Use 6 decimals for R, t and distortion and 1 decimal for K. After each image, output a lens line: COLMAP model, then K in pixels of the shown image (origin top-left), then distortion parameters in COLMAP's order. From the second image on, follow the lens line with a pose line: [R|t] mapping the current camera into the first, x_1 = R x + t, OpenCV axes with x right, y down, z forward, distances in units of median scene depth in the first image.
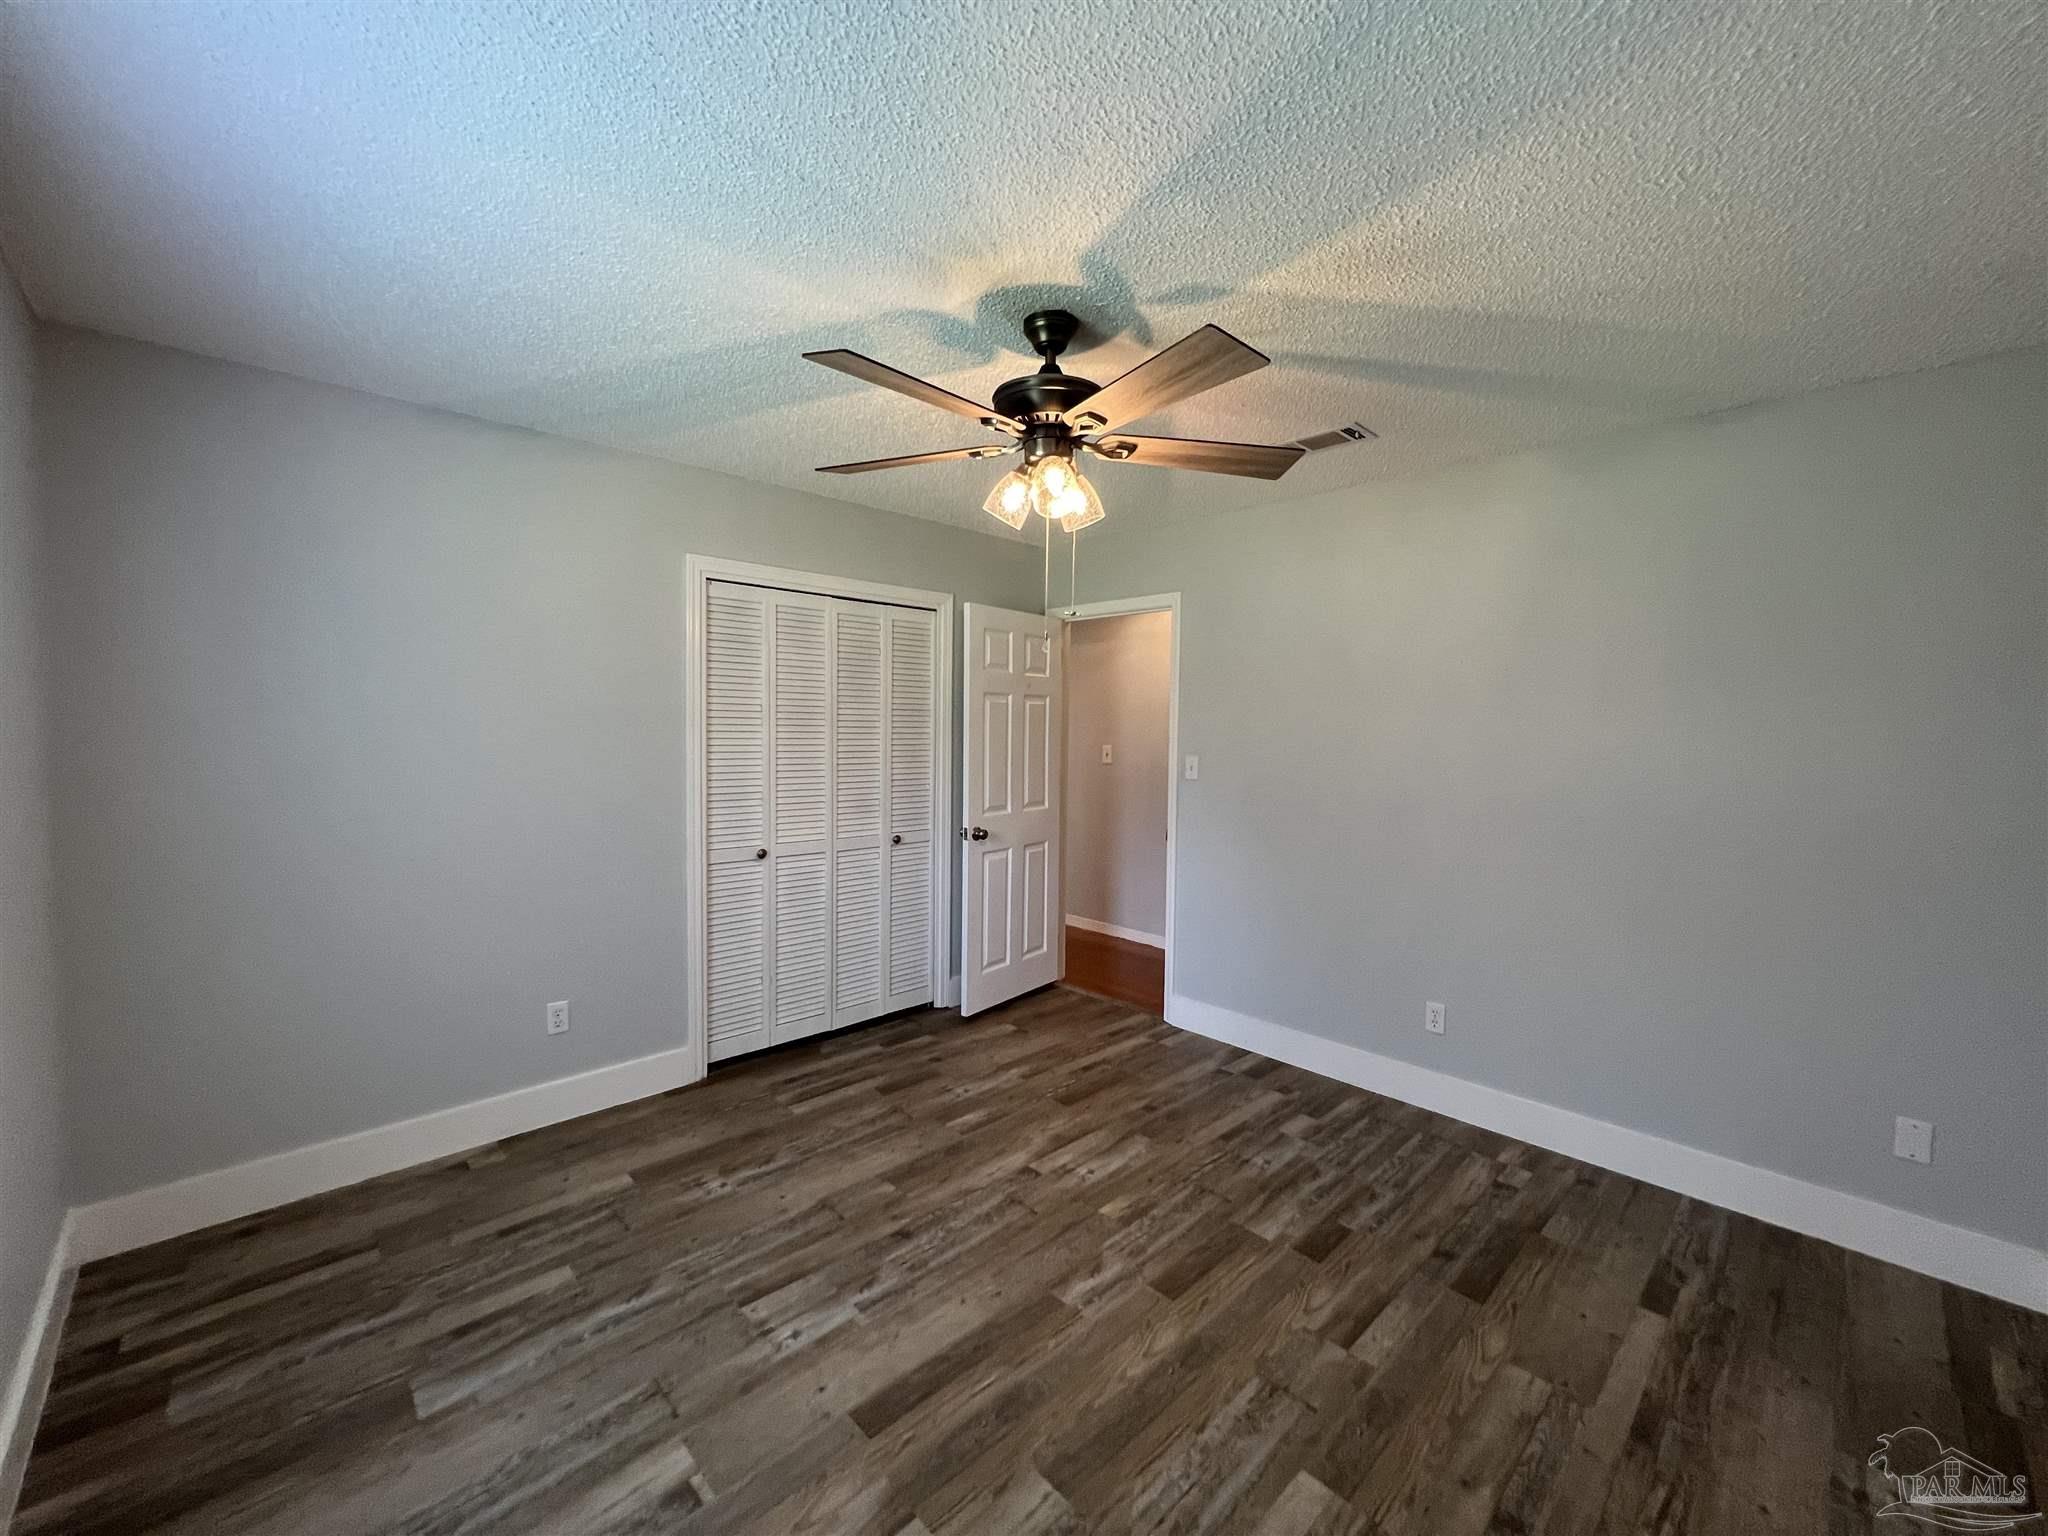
lens RADIAL K [[818.6, 0, 1025.1], [0, 818.6, 781.5], [0, 0, 1]] dist [-0.001549, 0.000655]
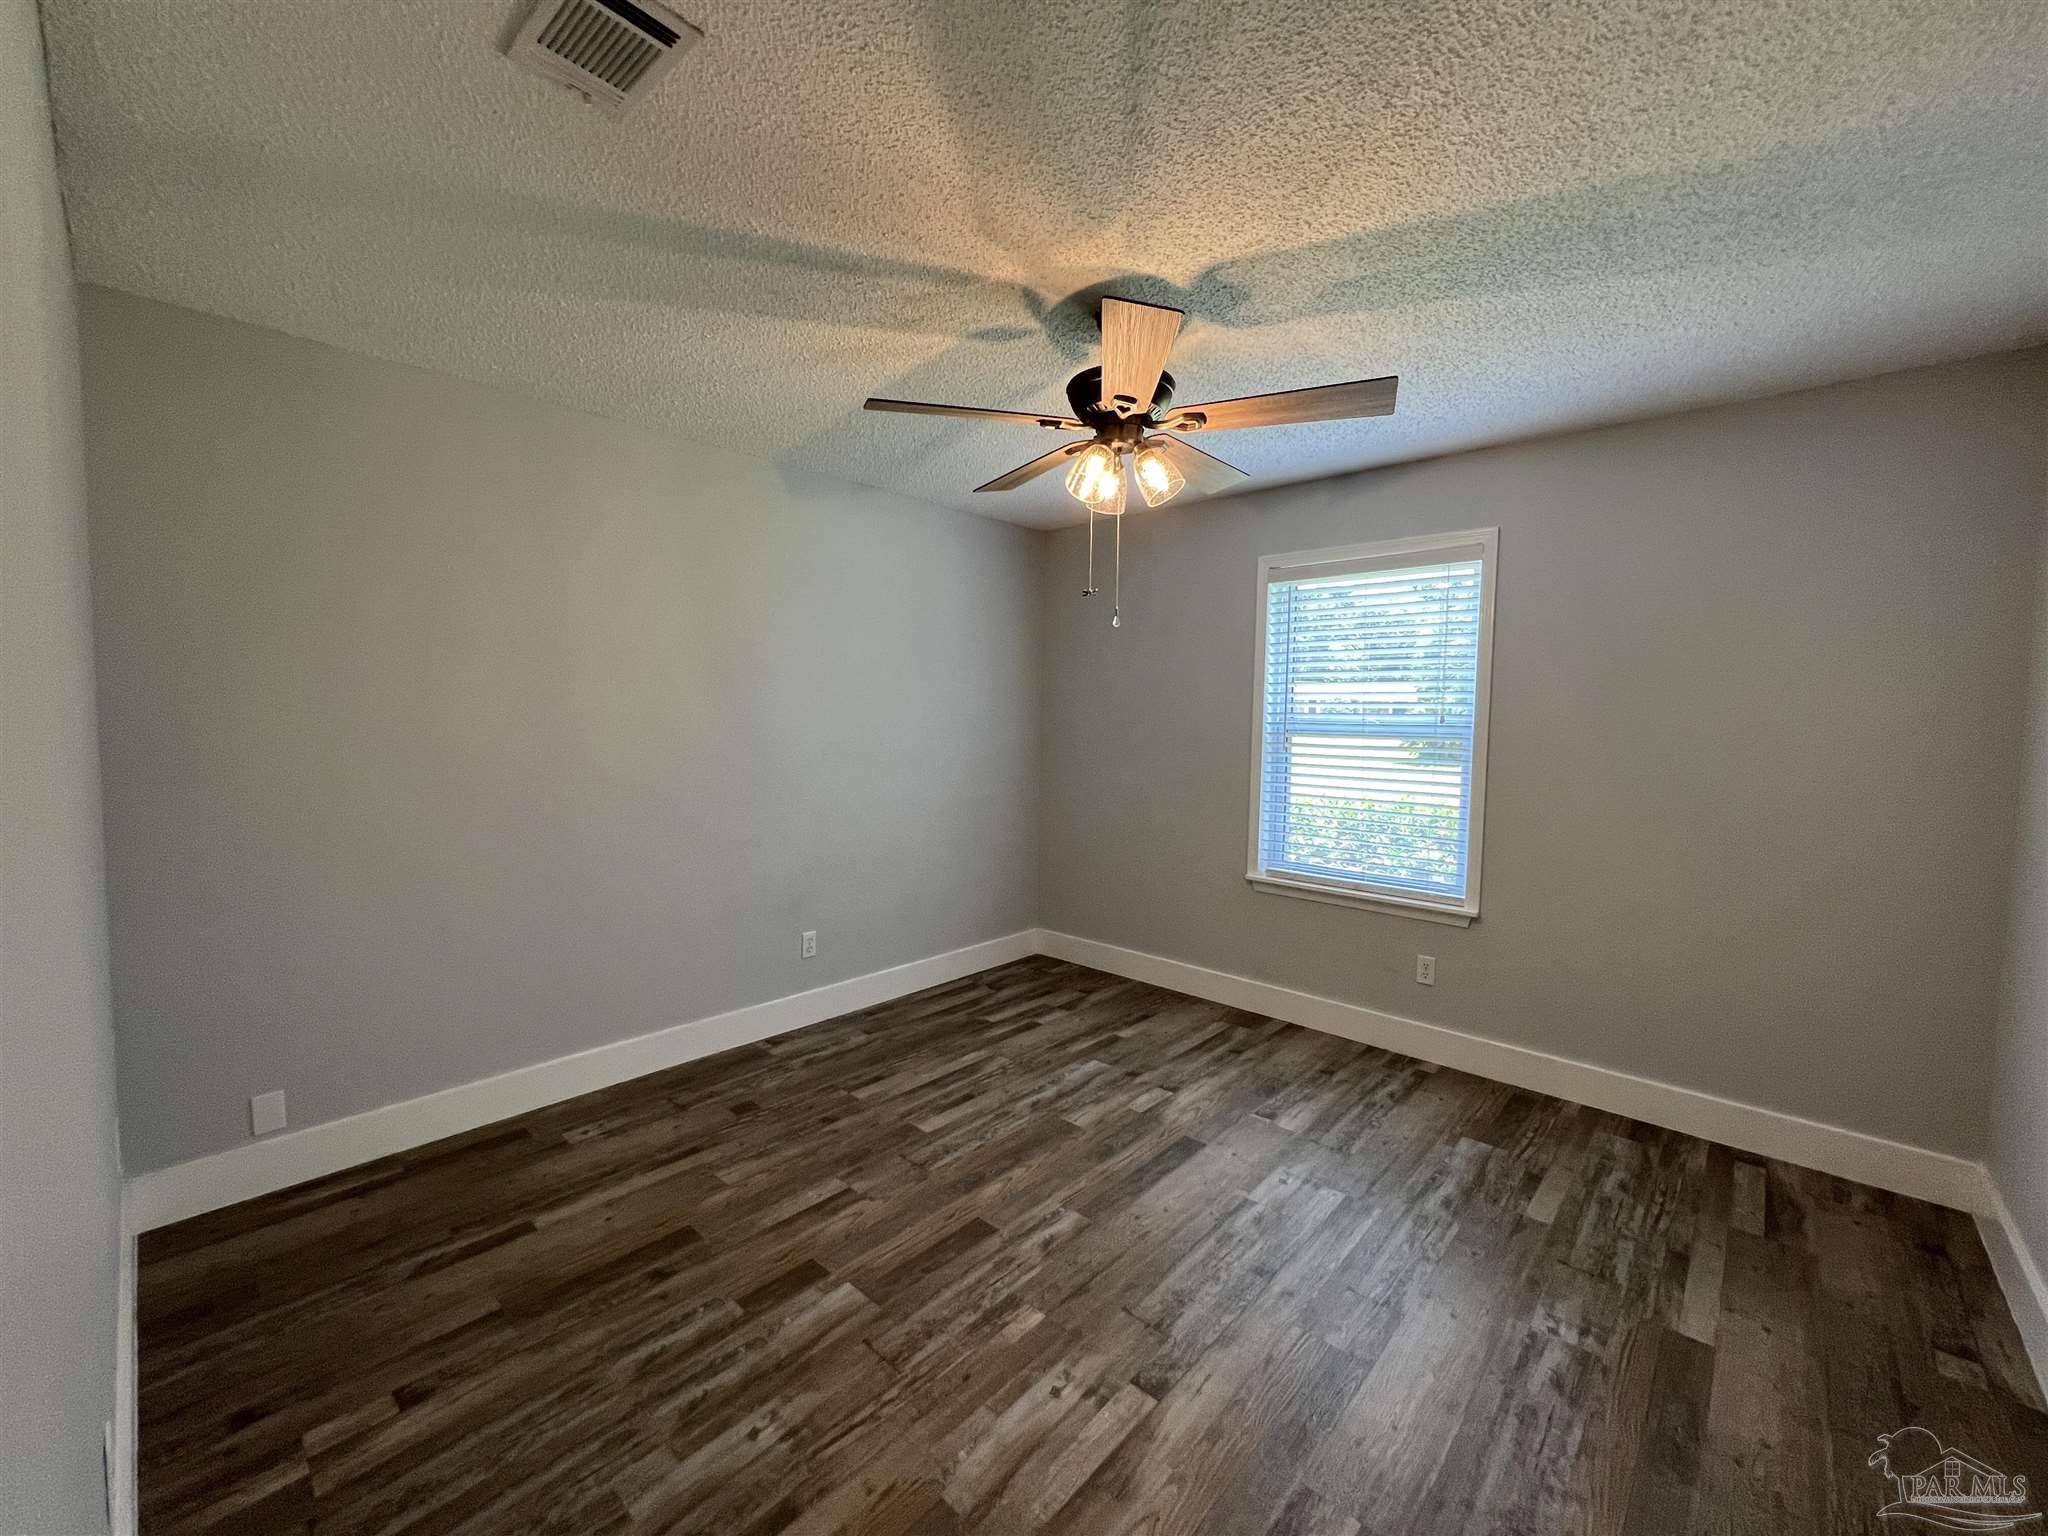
lens RADIAL K [[818.6, 0, 1018.4], [0, 818.6, 760.8], [0, 0, 1]] dist [-0.001549, 0.000655]
pose [[-0.998372, -0.024384, -0.051557, 0.185296], [-0.030845, 0.991232, 0.128479, -0.108762], [0.047972, 0.129860, -0.990371, 1.875169]]
